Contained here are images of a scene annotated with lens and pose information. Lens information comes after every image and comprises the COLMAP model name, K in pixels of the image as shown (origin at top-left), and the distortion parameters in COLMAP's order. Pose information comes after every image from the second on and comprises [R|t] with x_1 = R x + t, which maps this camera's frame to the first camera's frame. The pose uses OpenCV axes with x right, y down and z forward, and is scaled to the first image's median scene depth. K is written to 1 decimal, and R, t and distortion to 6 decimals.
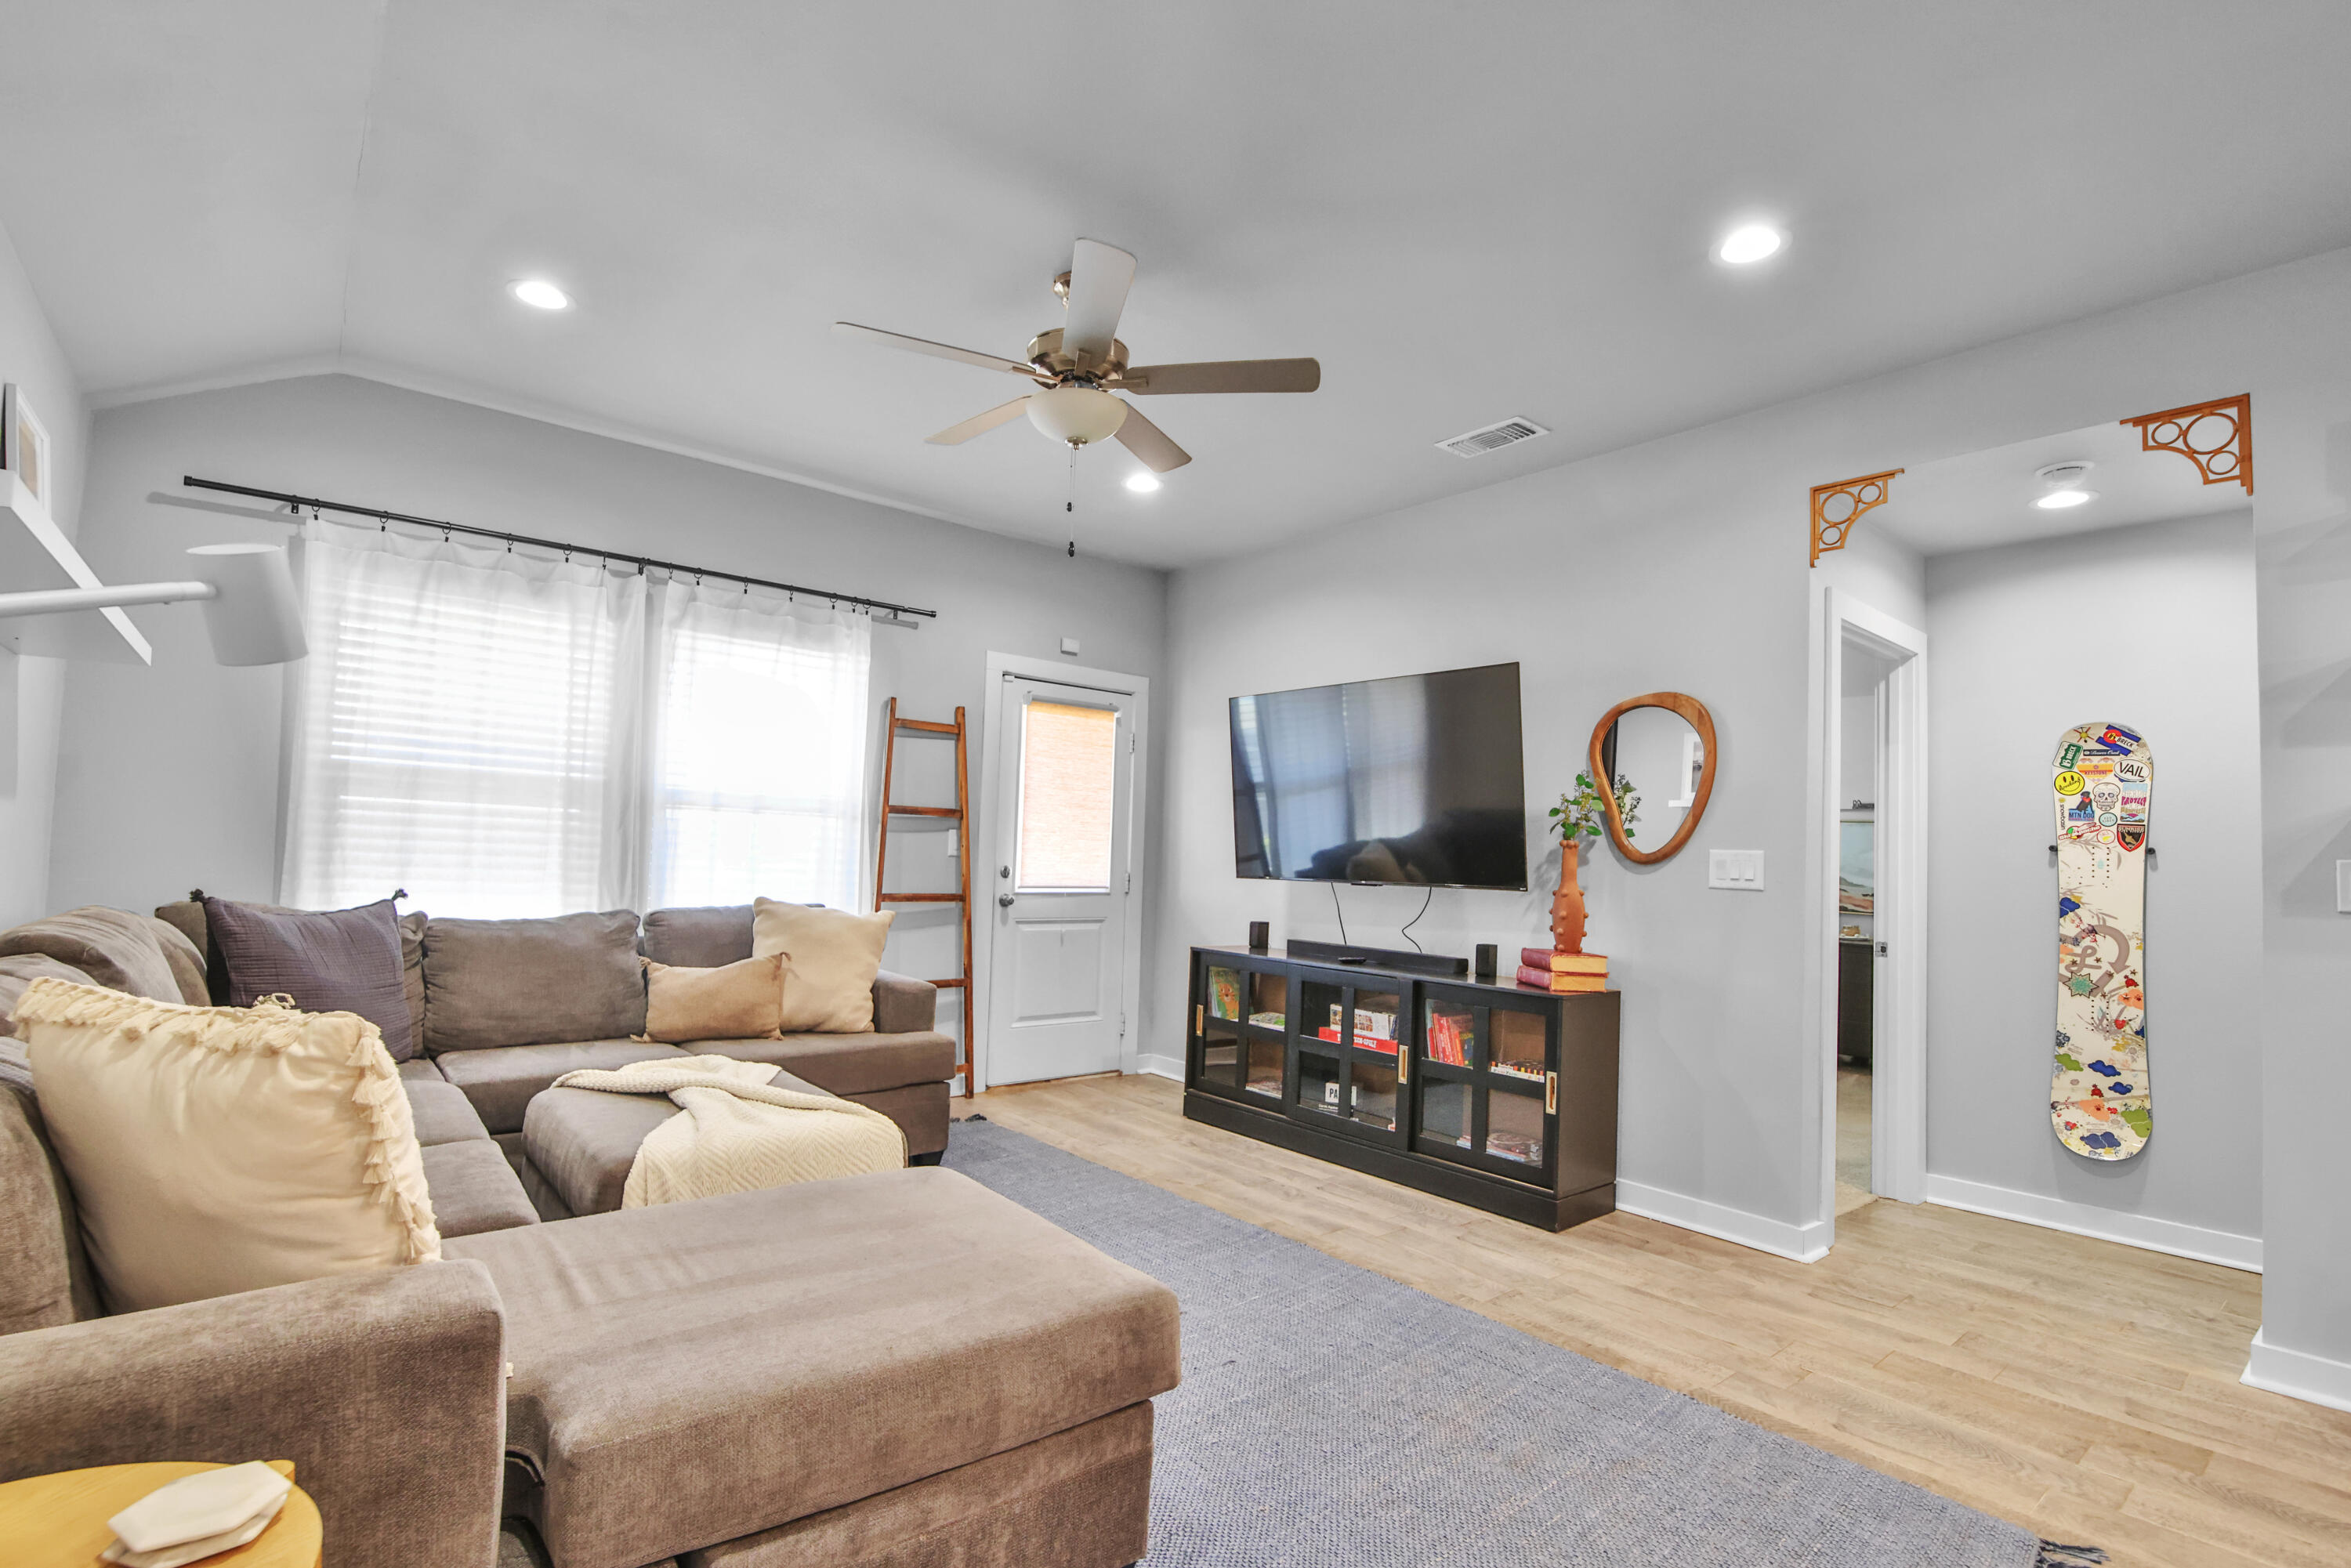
lens RADIAL K [[1086.3, 0, 1190.0], [0, 1086.3, 787.1], [0, 0, 1]] dist [0.001772, -0.012221]
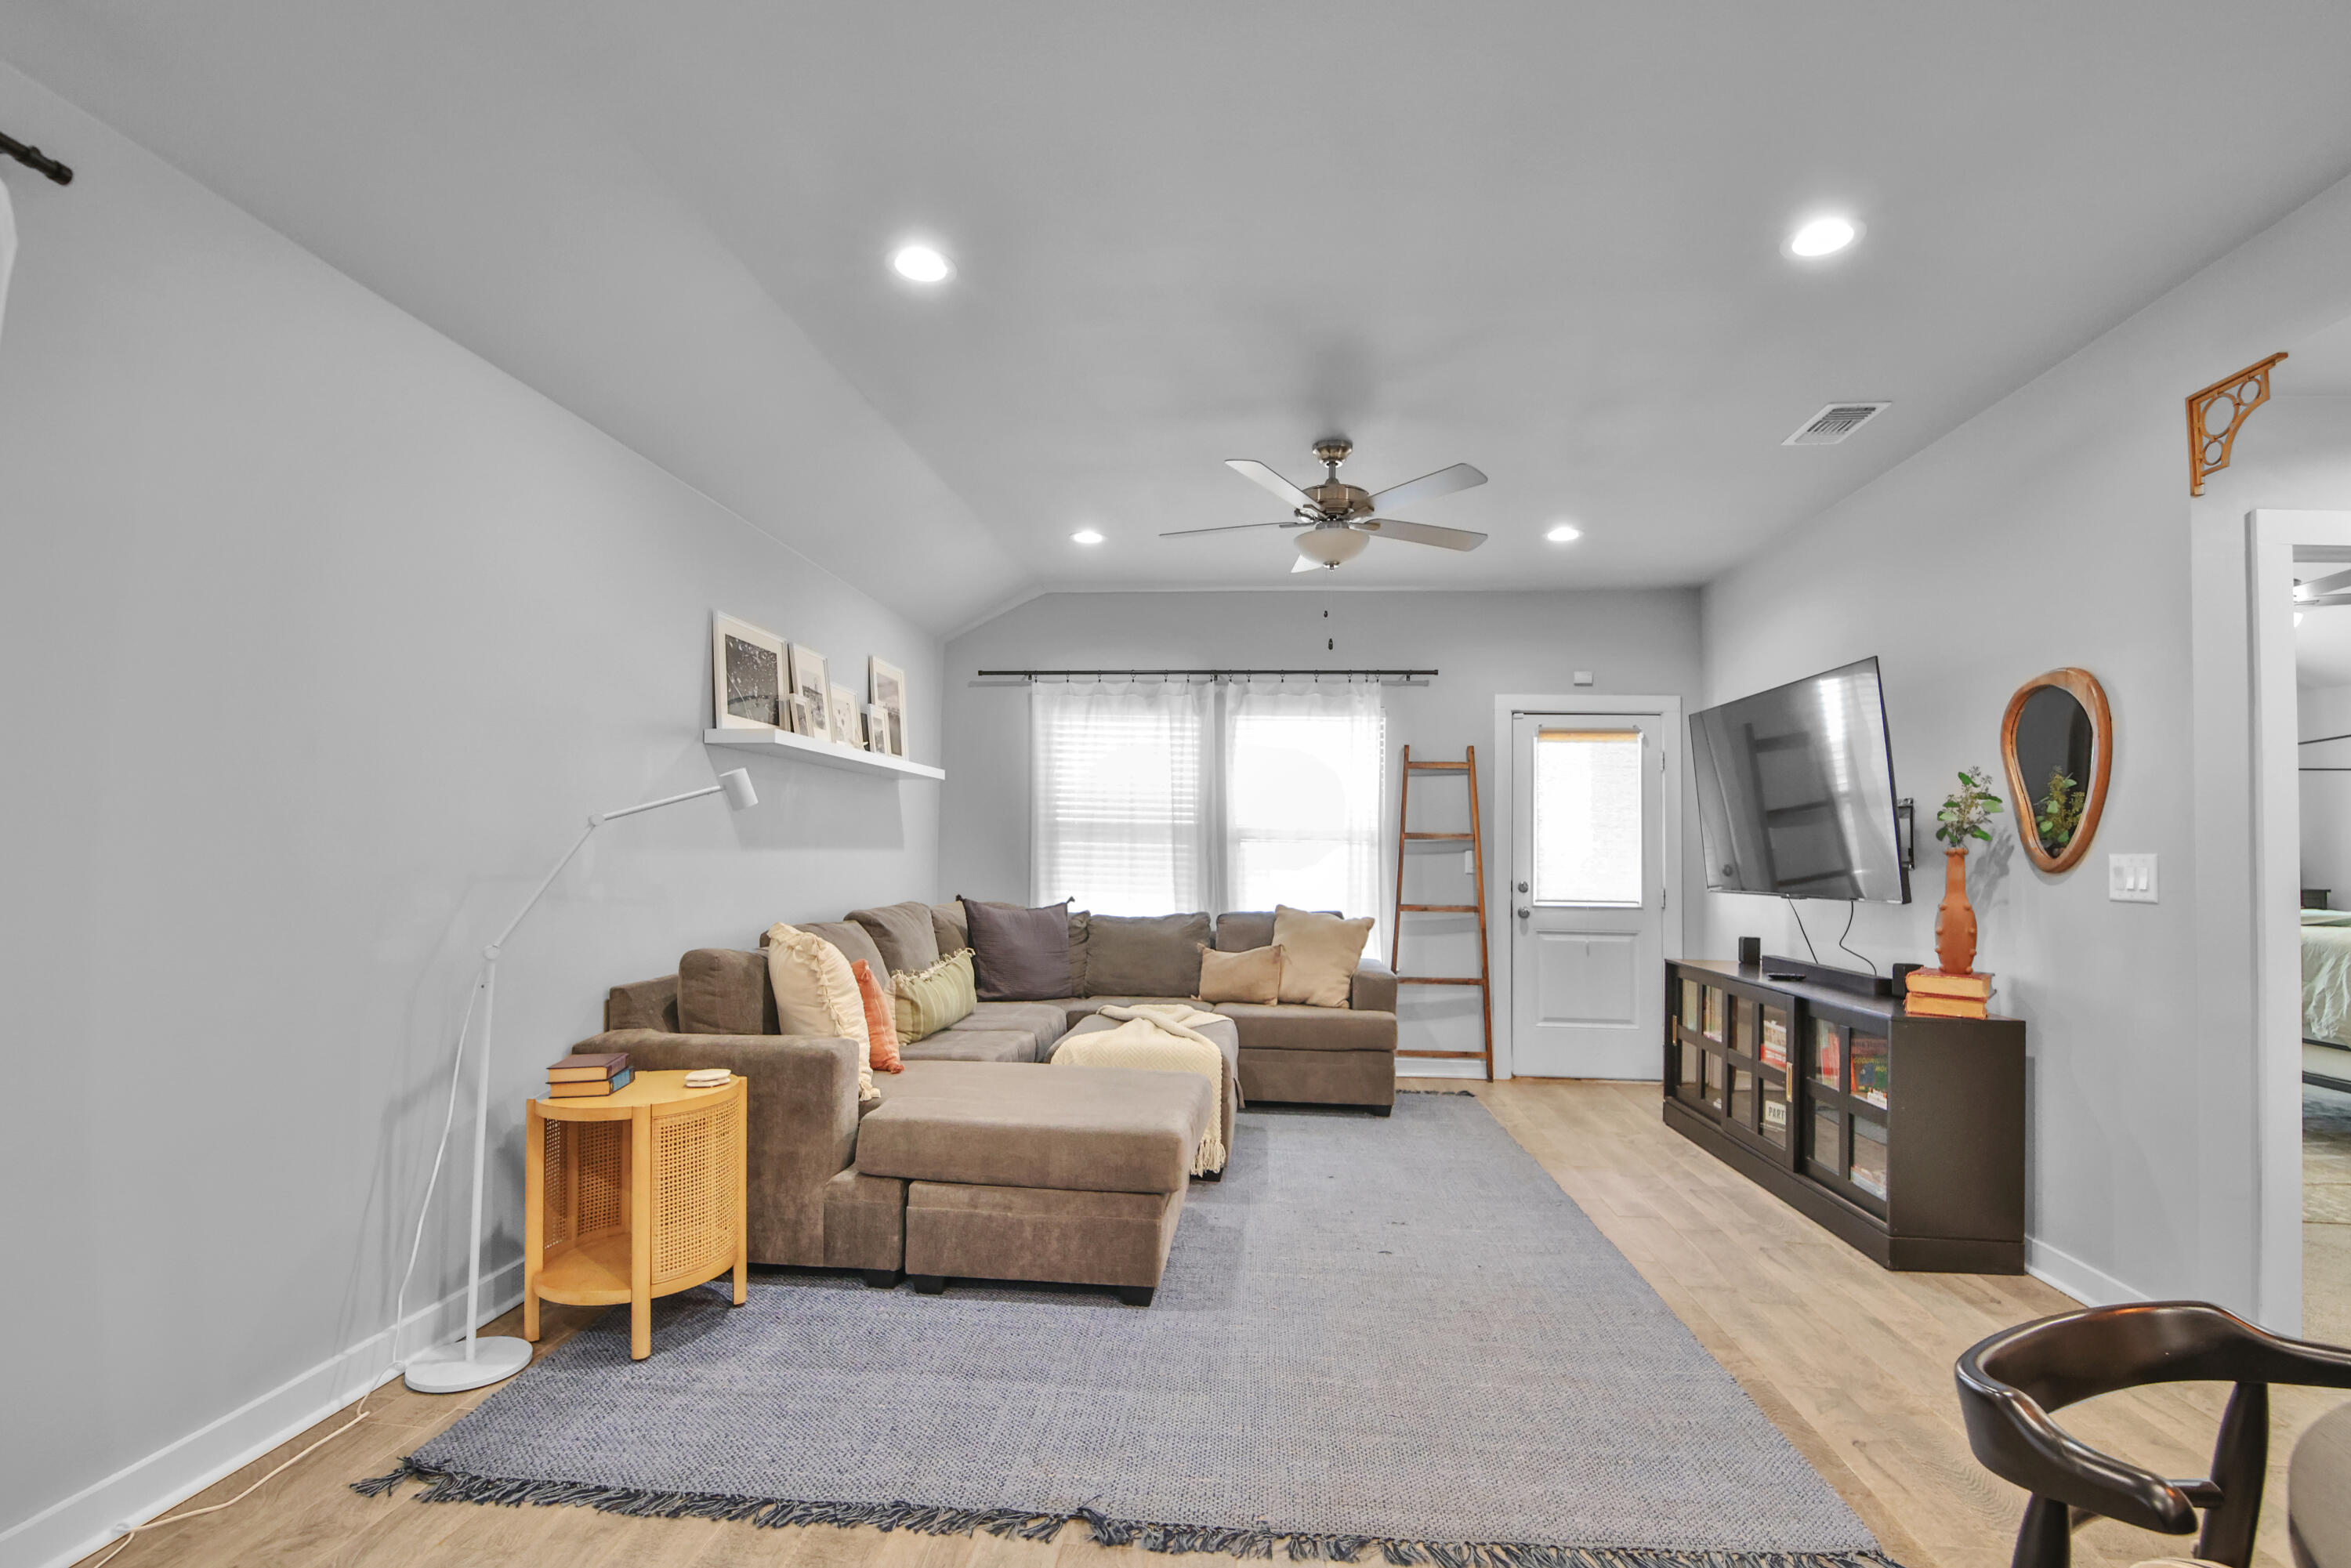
lens RADIAL K [[1086.3, 0, 1190.0], [0, 1086.3, 787.1], [0, 0, 1]] dist [0.001772, -0.012221]
pose [[0.717242, -0.066299, -0.693663, 0.492998], [0.052484, 0.997776, -0.041097, 0.003387], [0.694845, -0.006930, 0.719126, -0.068432]]
